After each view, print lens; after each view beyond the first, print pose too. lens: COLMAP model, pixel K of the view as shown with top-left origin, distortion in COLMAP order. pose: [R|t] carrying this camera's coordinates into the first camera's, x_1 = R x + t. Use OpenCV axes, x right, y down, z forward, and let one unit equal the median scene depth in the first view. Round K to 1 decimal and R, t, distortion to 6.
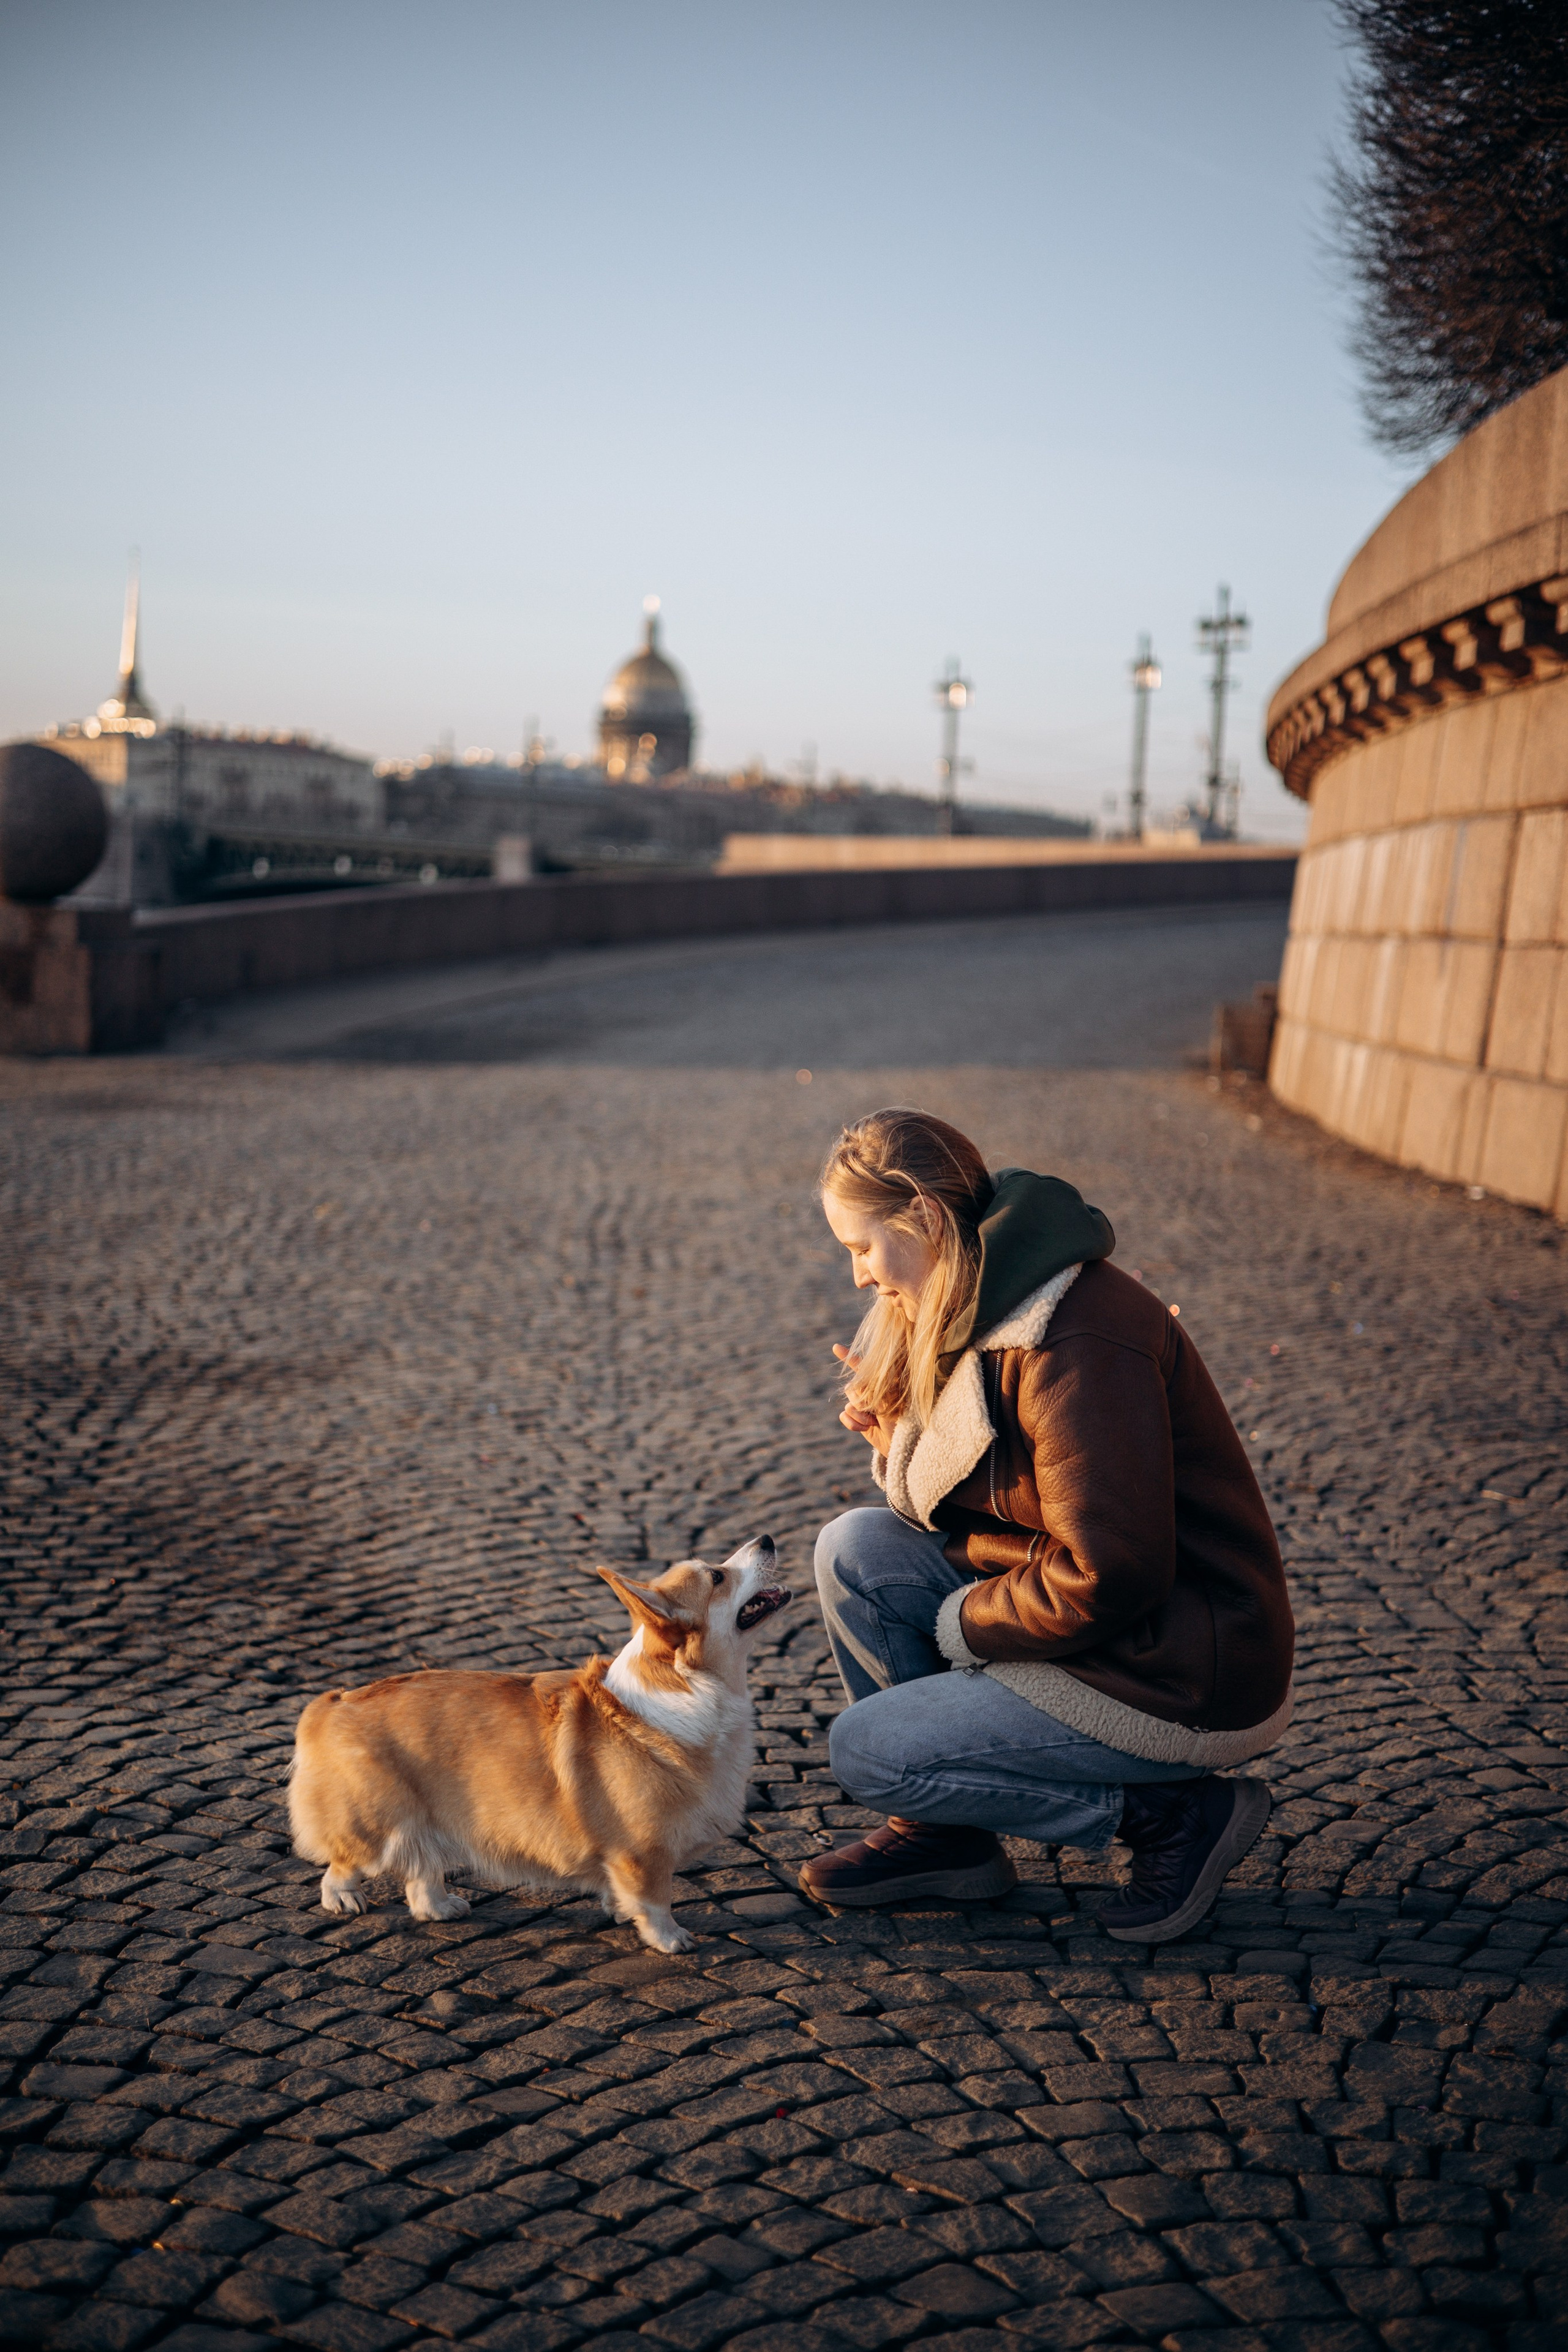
lens RADIAL K [[3518.1, 0, 783.3], [0, 3518.1, 1209.2], [0, 0, 1]] dist [0.081151, -0.230105]
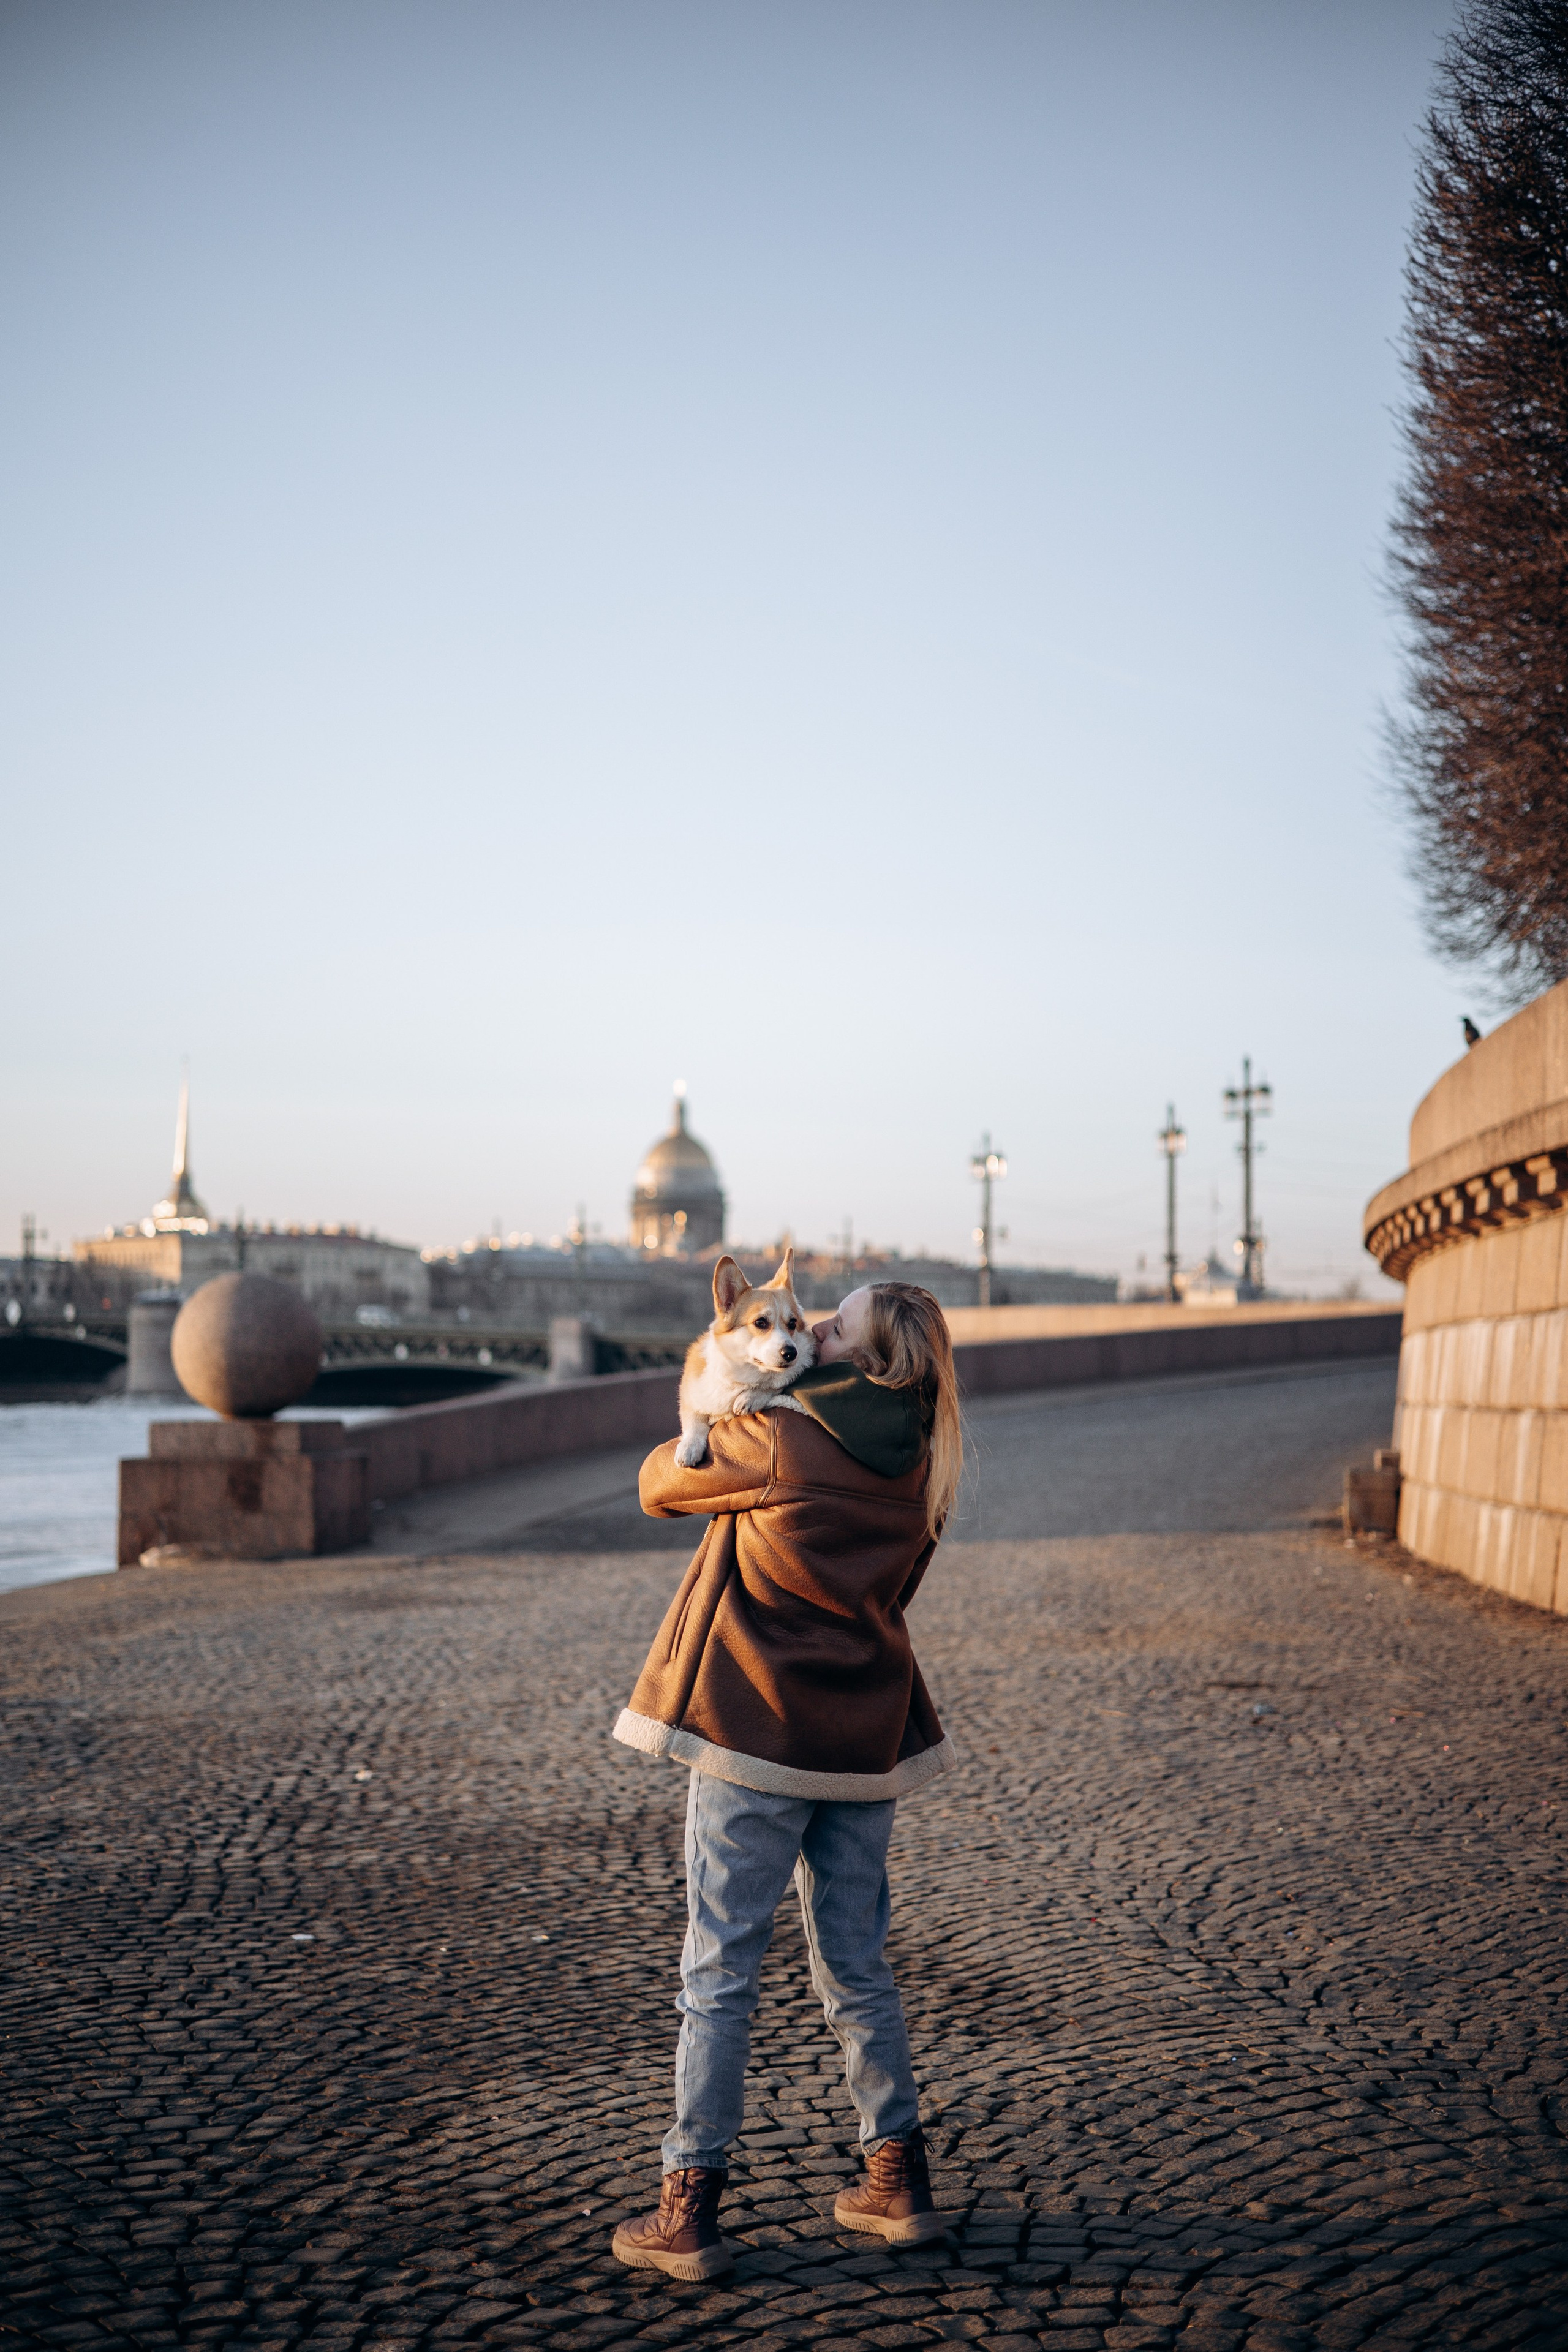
lens RADIAL K [[3428.7, 0, 782.7], [0, 3428.7, 1226.3], [0, 0, 1]] dist [0.062028, -0.276771]
pose [[0.999172, -0.039537, -0.009591, -0.223741], [0.037979, 0.990980, -0.128514, -0.012492], [0.014585, 0.128043, 0.991661, -0.450636]]
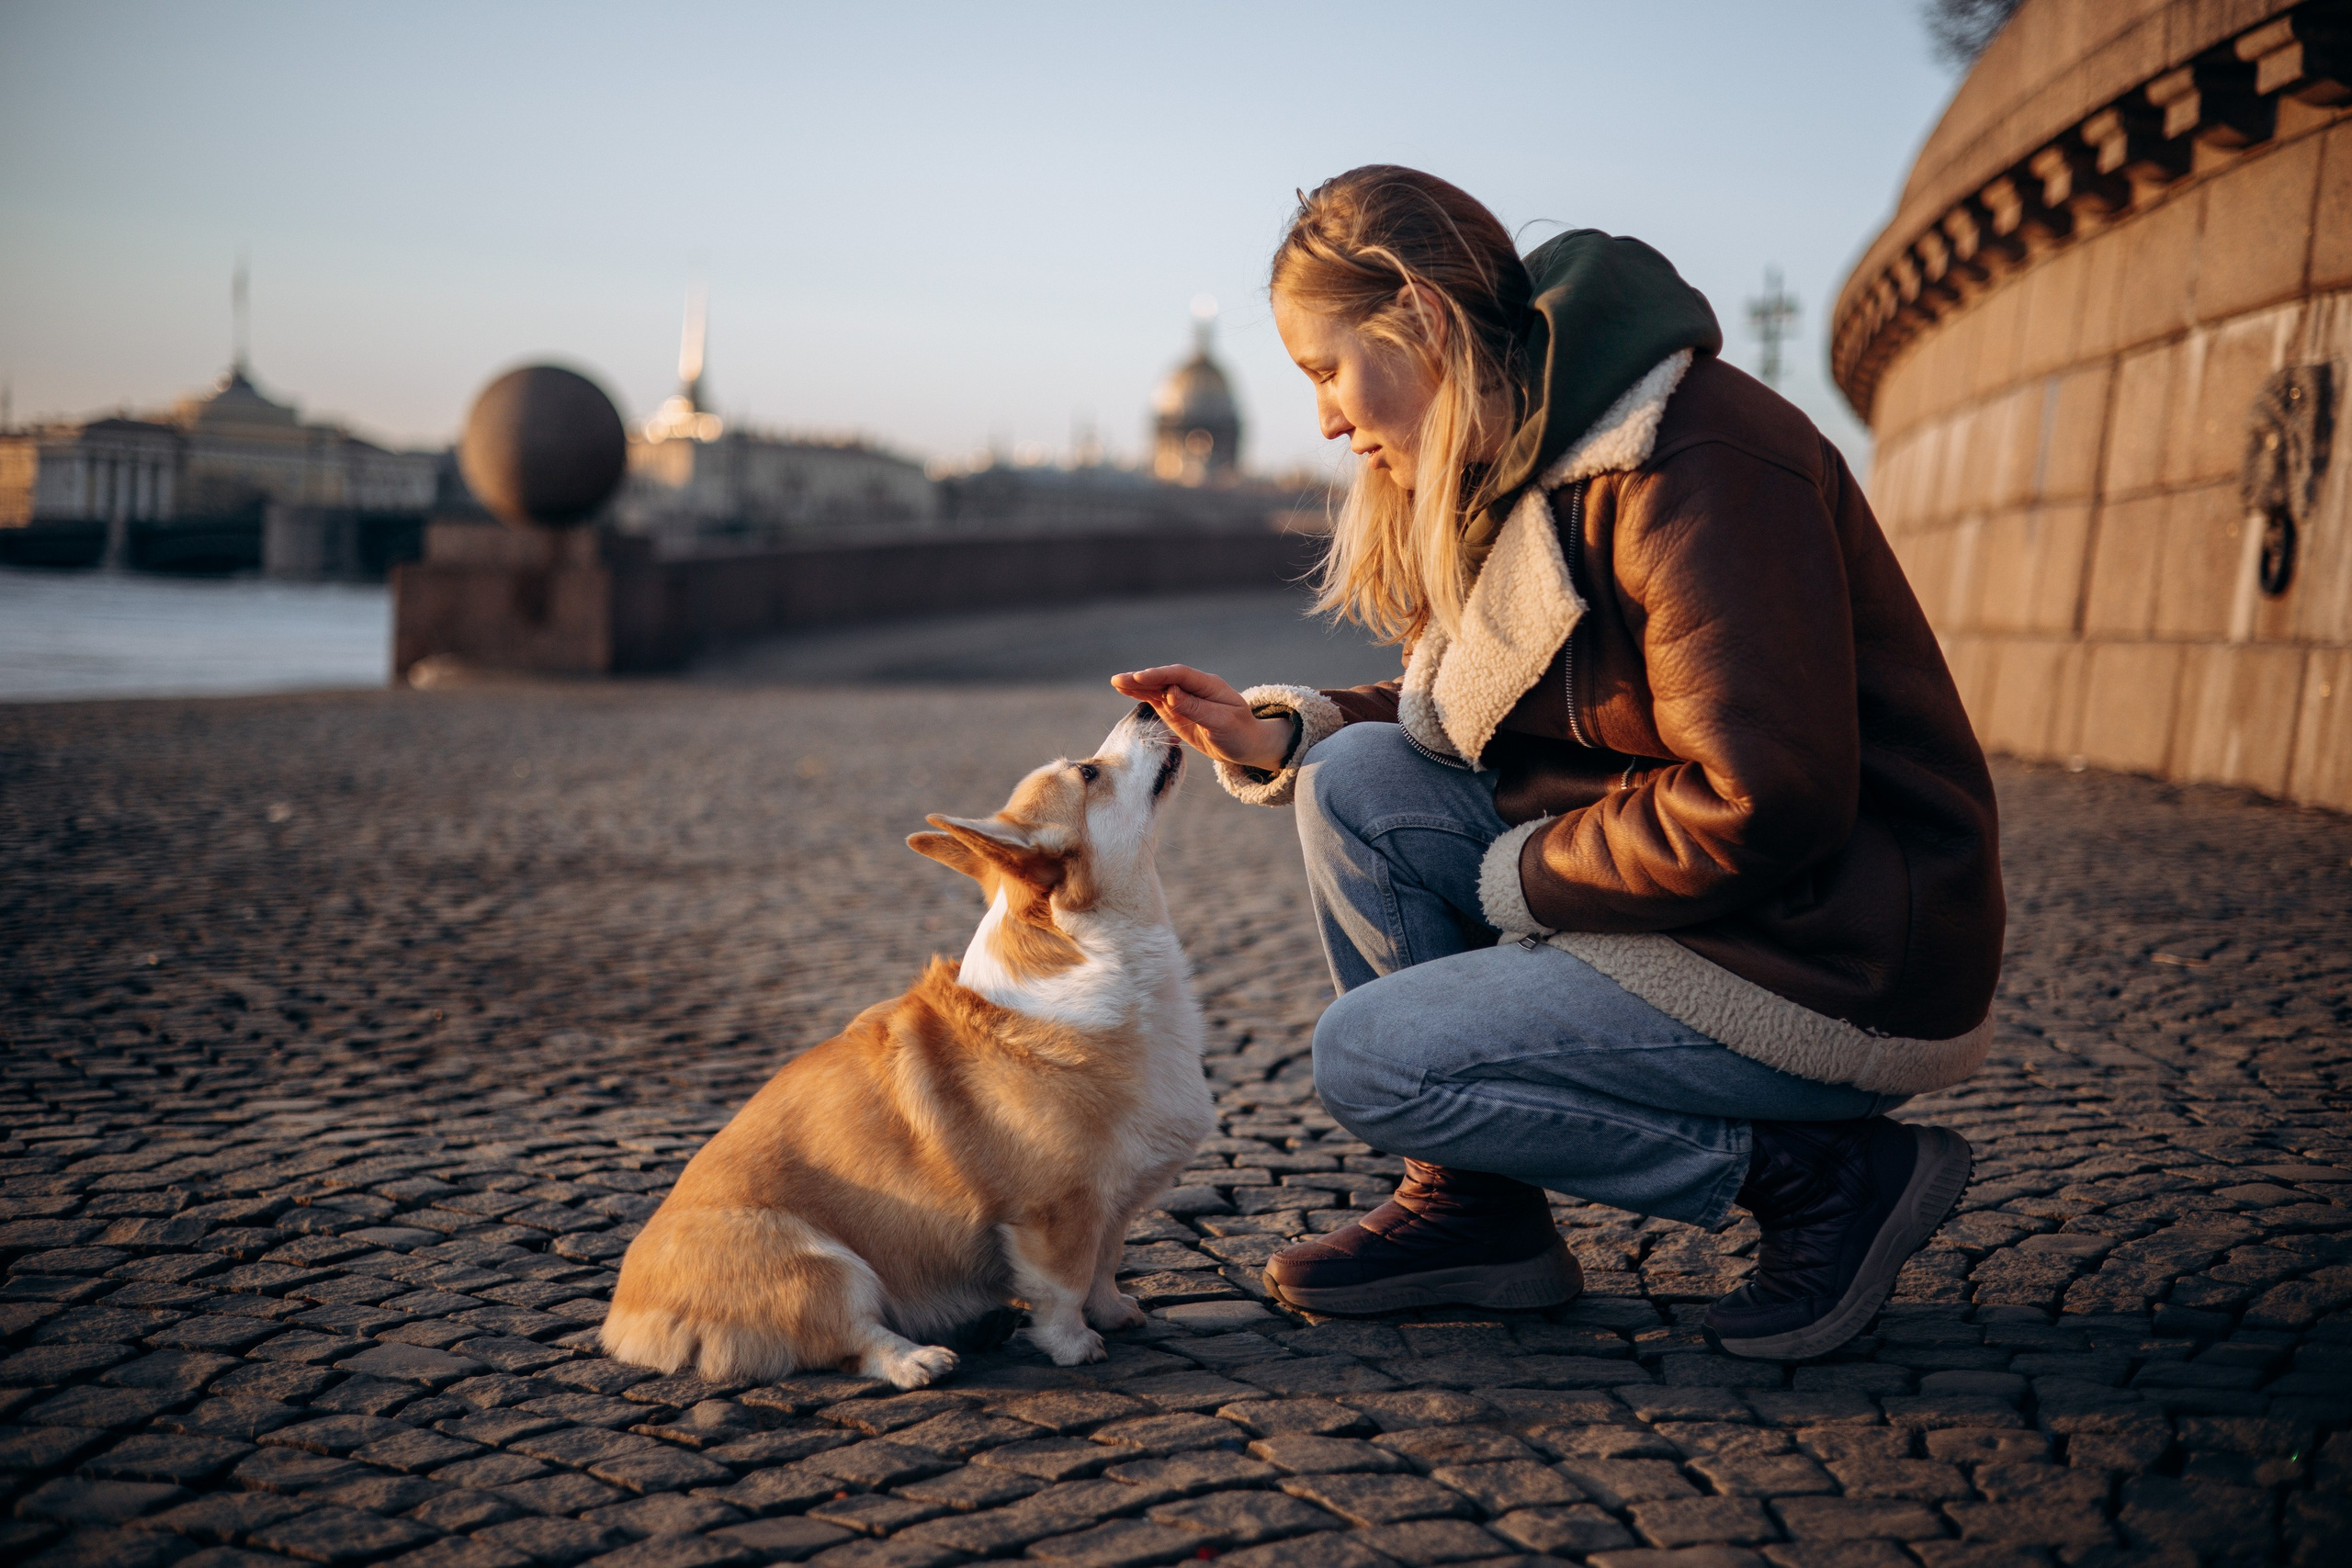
lens RADIAL K [[3494.0, 0, 1169.8], [0, 3494.0, 778.7], [0, 0, 1]] dist [0.067252, -0.309868]
pose [[0.998926, 0.001947, -0.046296, 0.015753], [-0.003570, 0.999381, -0.034995, 0.105962], [0.046199, 0.035123, 0.998315, 0.287388]]
